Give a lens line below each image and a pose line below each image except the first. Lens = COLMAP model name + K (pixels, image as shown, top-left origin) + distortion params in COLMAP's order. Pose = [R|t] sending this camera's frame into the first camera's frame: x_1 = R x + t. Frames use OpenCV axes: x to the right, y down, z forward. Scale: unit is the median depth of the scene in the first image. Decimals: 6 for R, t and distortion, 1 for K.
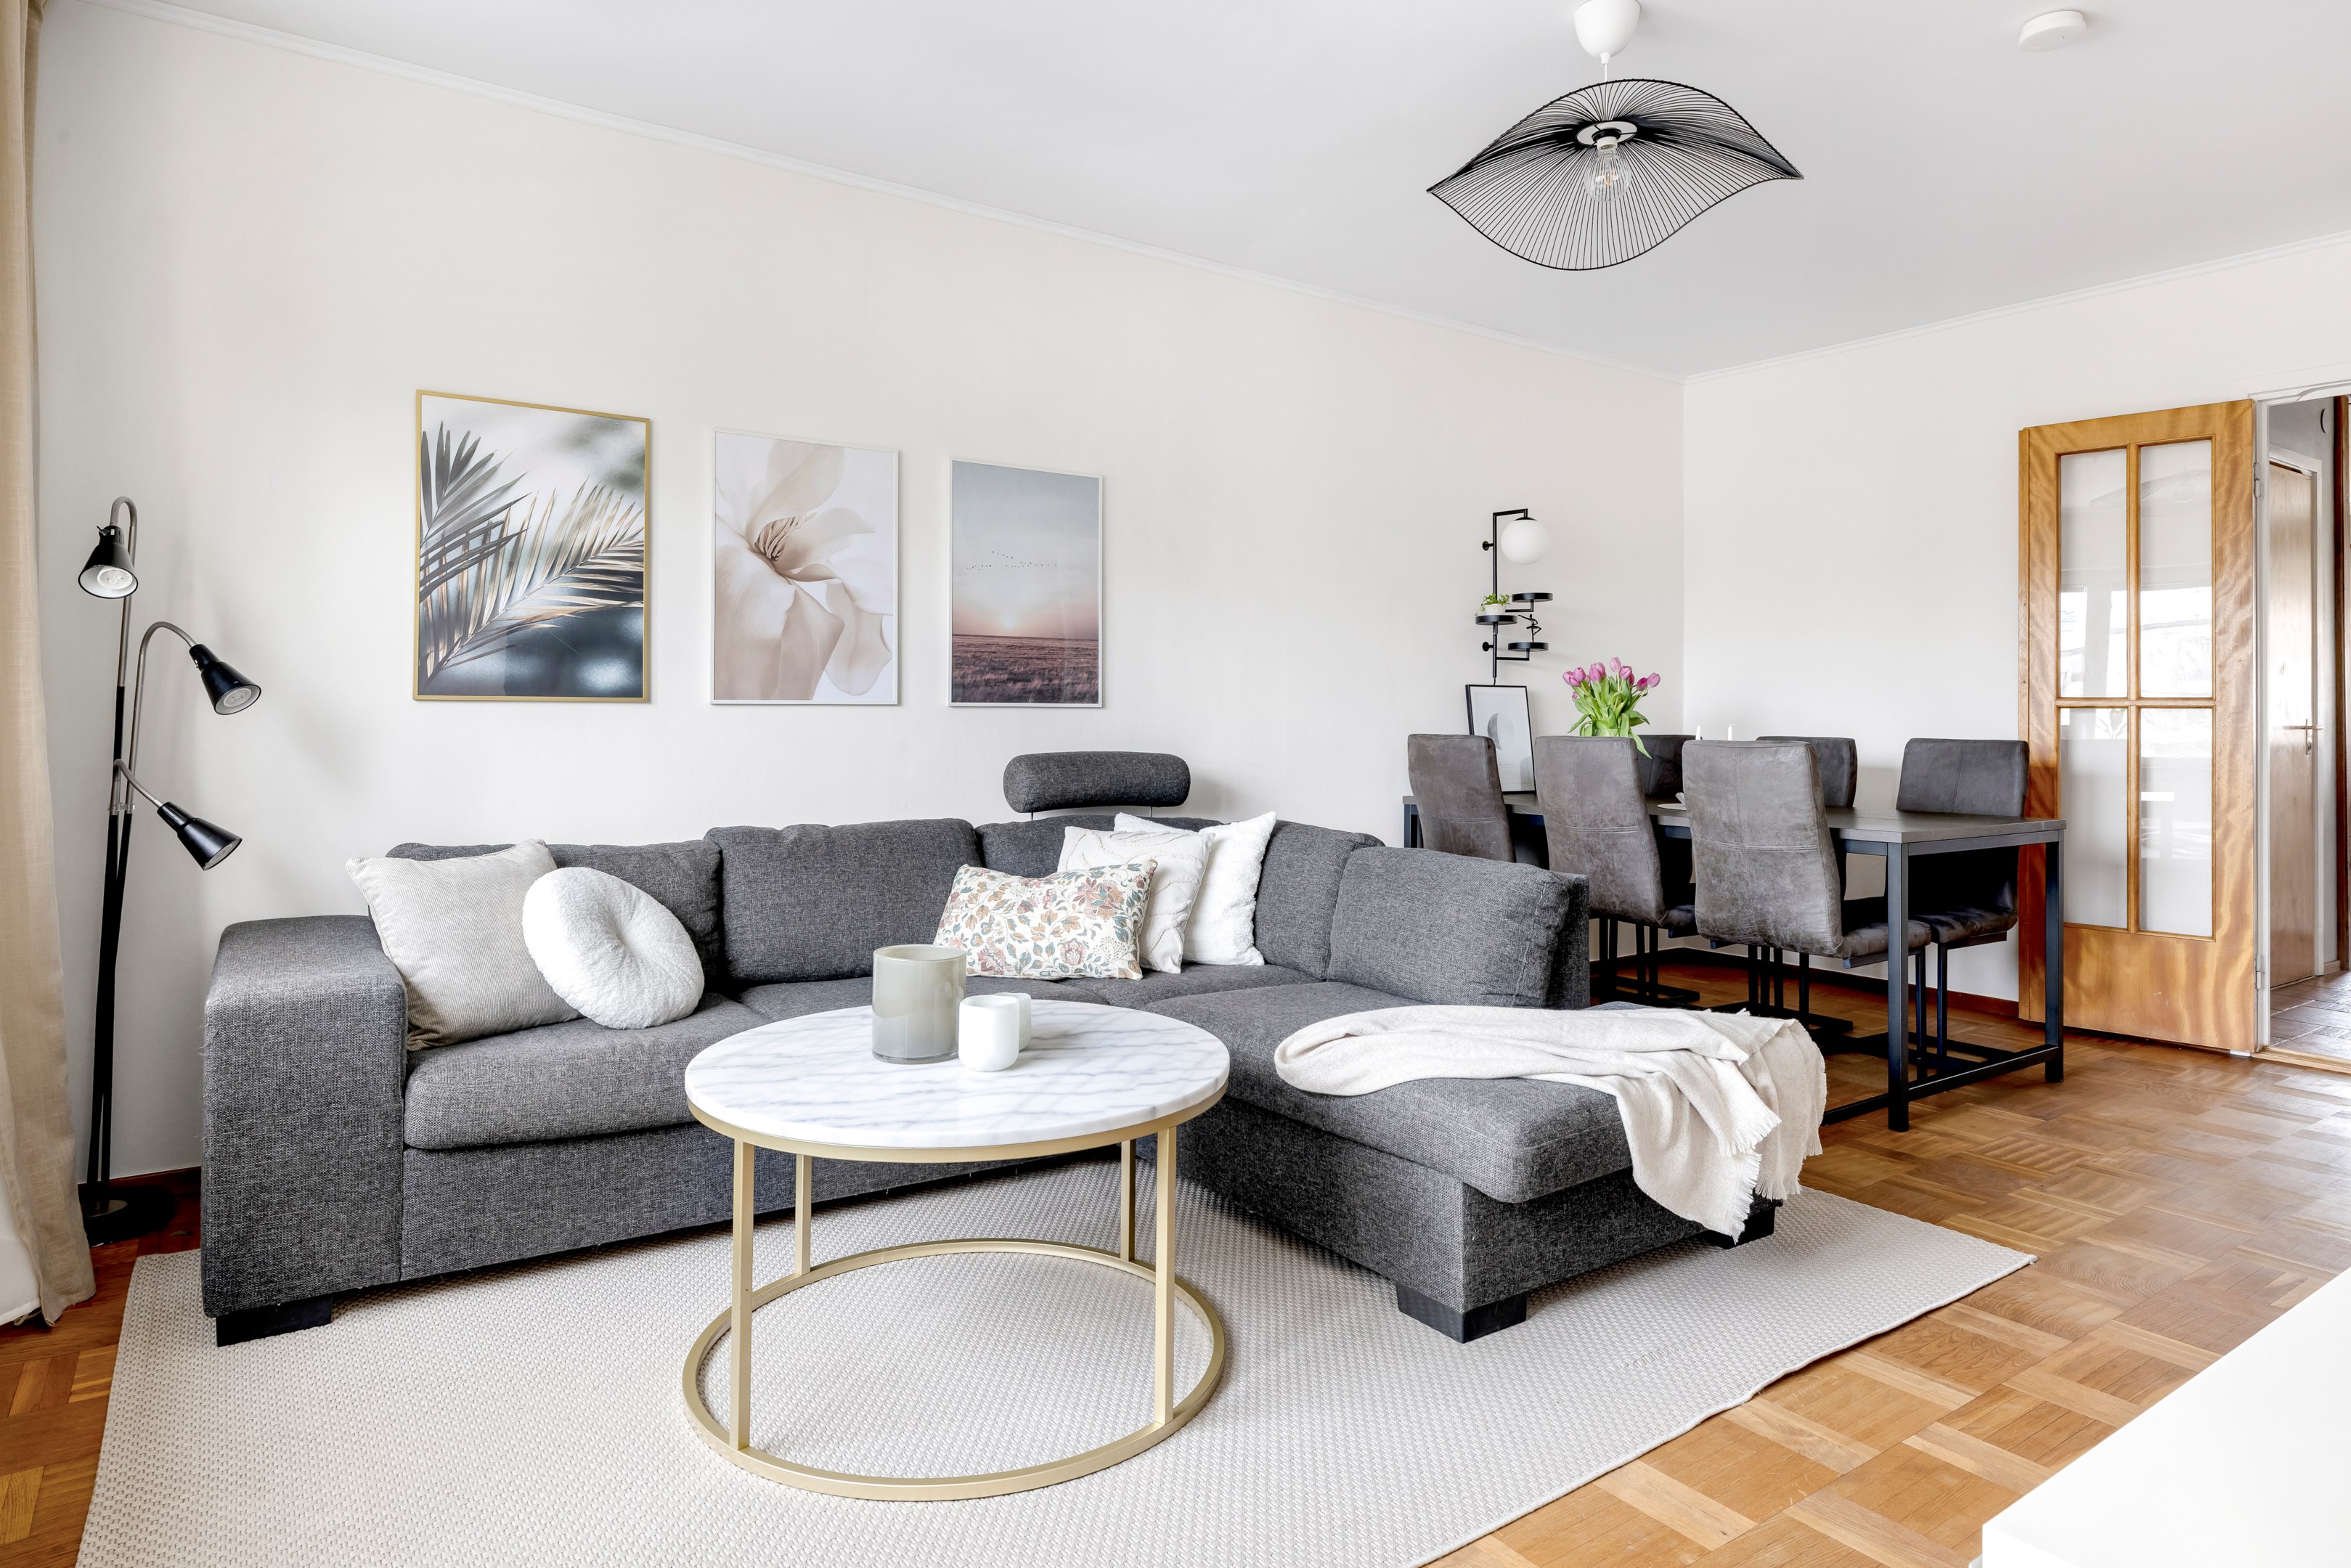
lens RADIAL K [[1353.8, 0, 1186.1], [0, 1353.8, 698.0], [0, 0, 1]] dist [-0.001902, -0.002040]
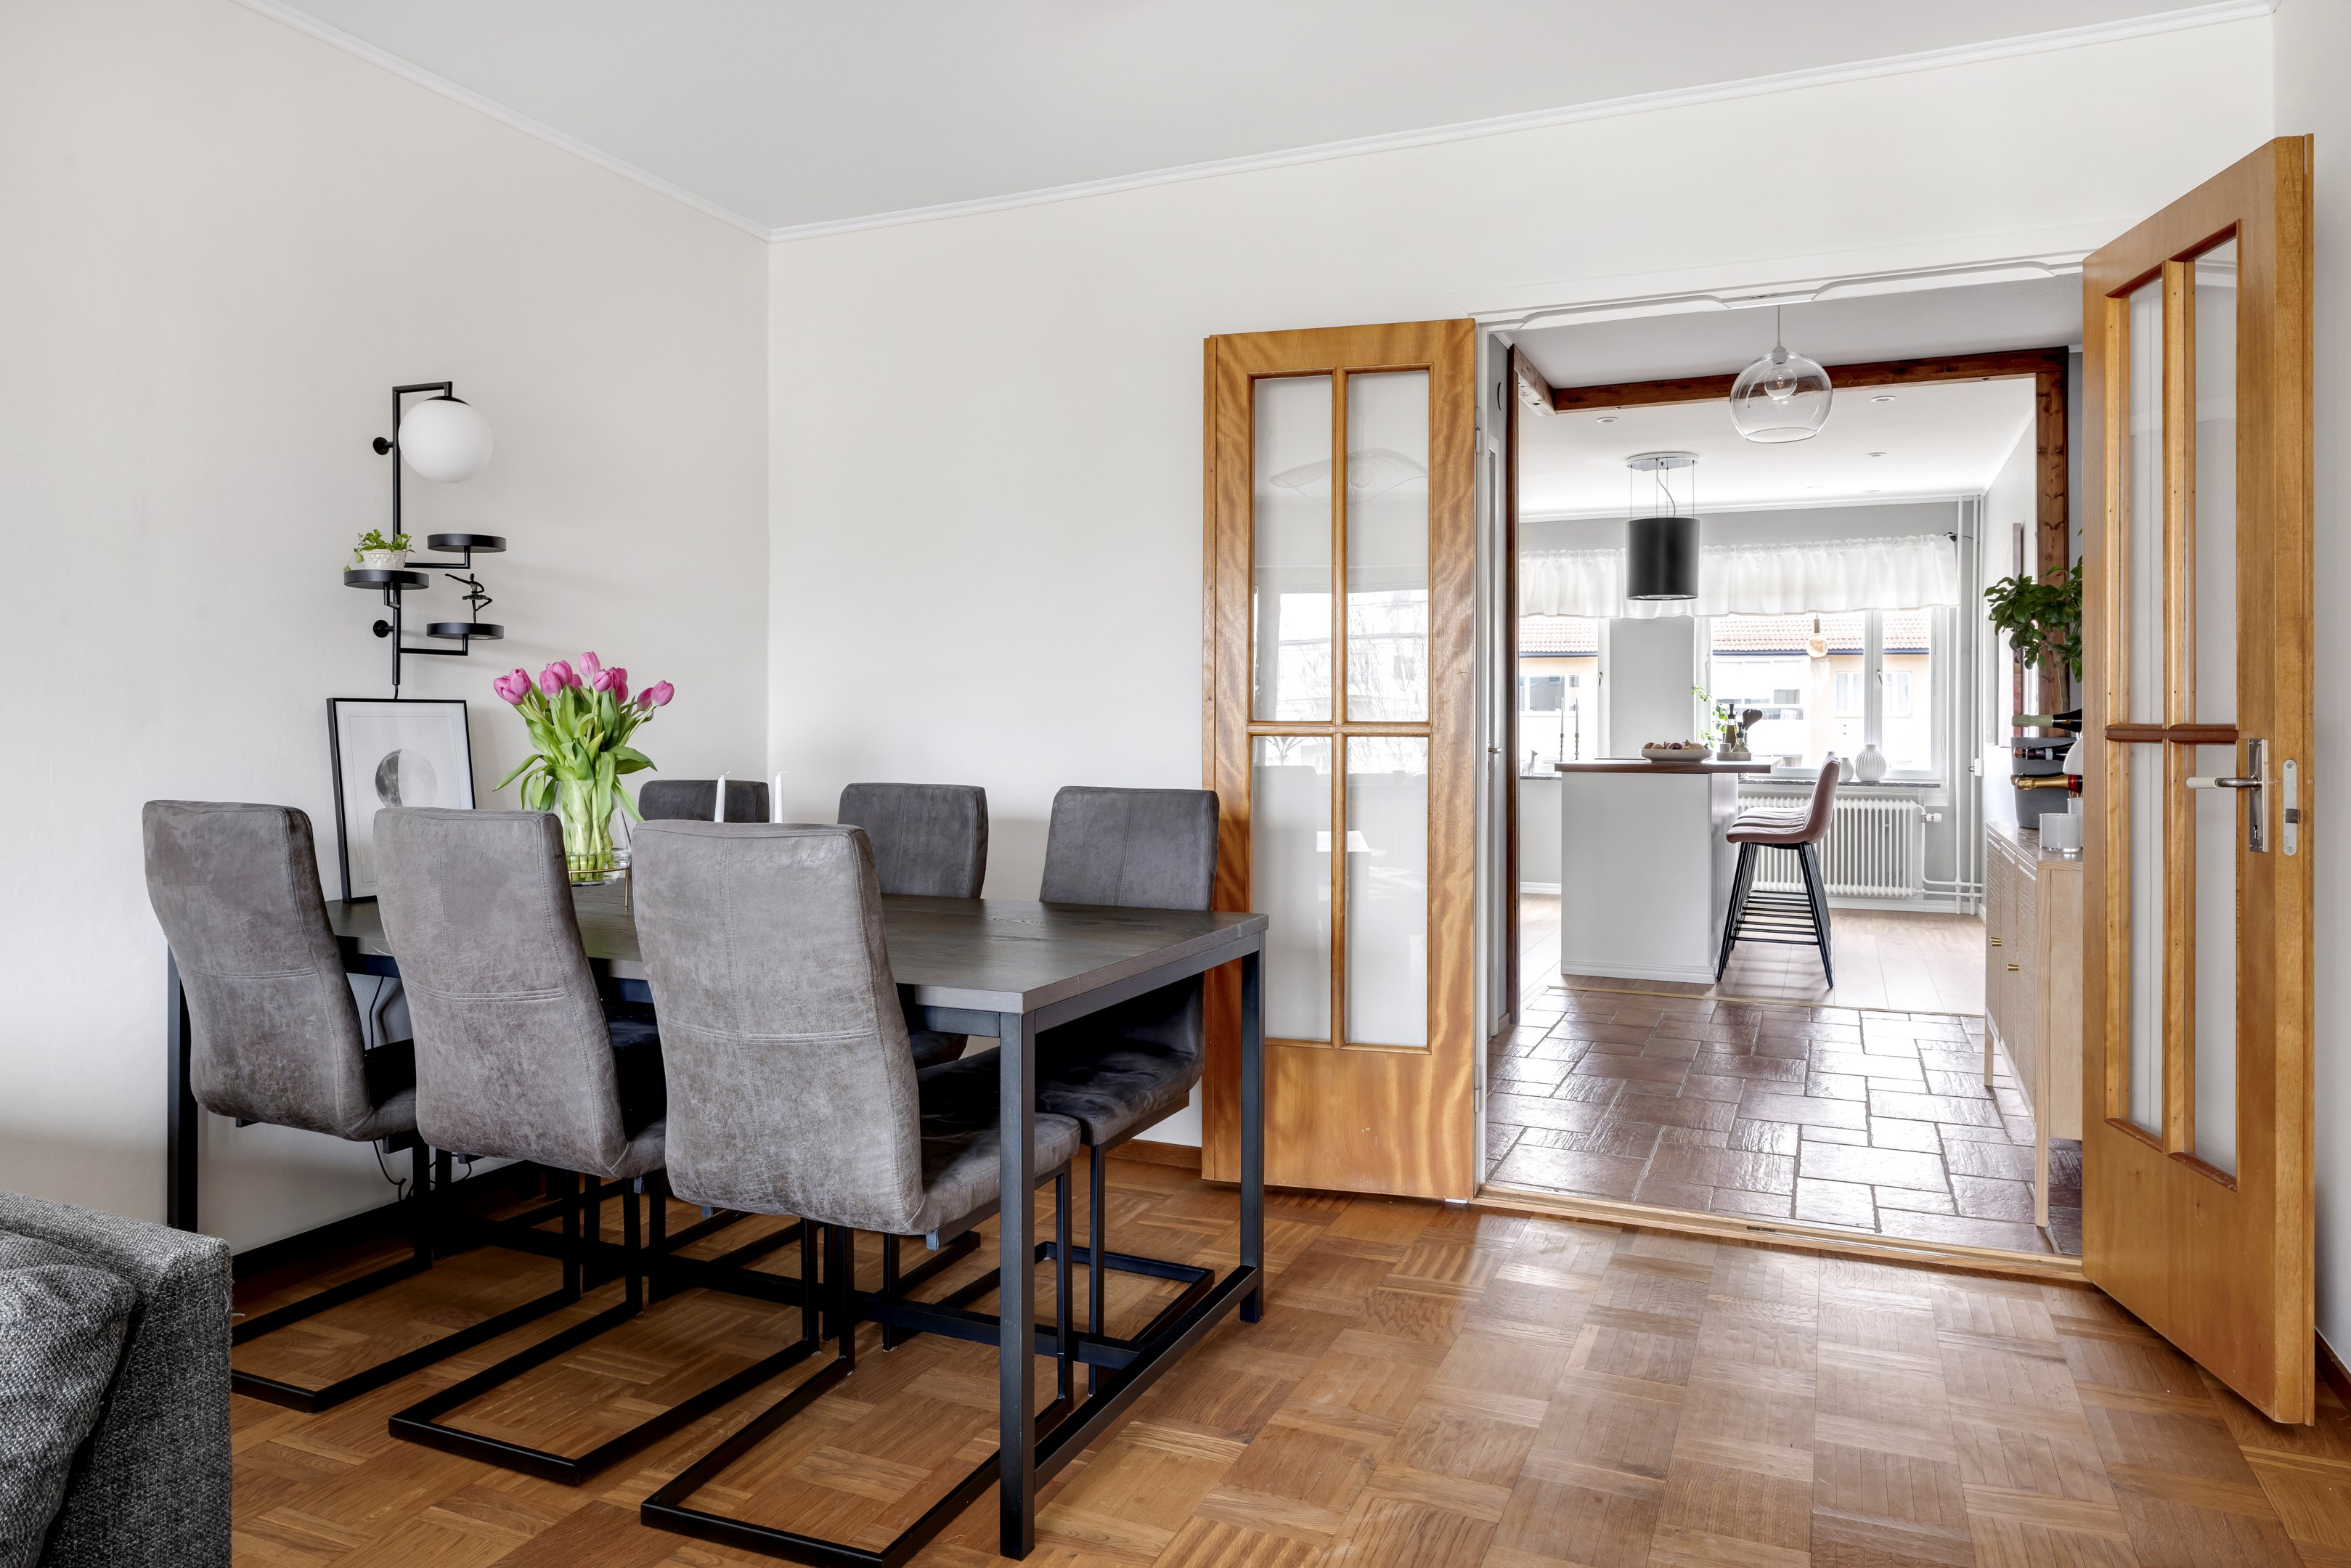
lens RADIAL K [[1486.5, 0, 1186.3], [0, 1486.5, 718.7], [0, 0, 1]] dist [-0.001296, 0.001032]
pose [[0.852789, -0.004047, 0.522240, 0.218484], [-0.002636, 0.999924, 0.012052, -0.011236], [-0.522249, -0.011654, 0.852713, 0.368545]]
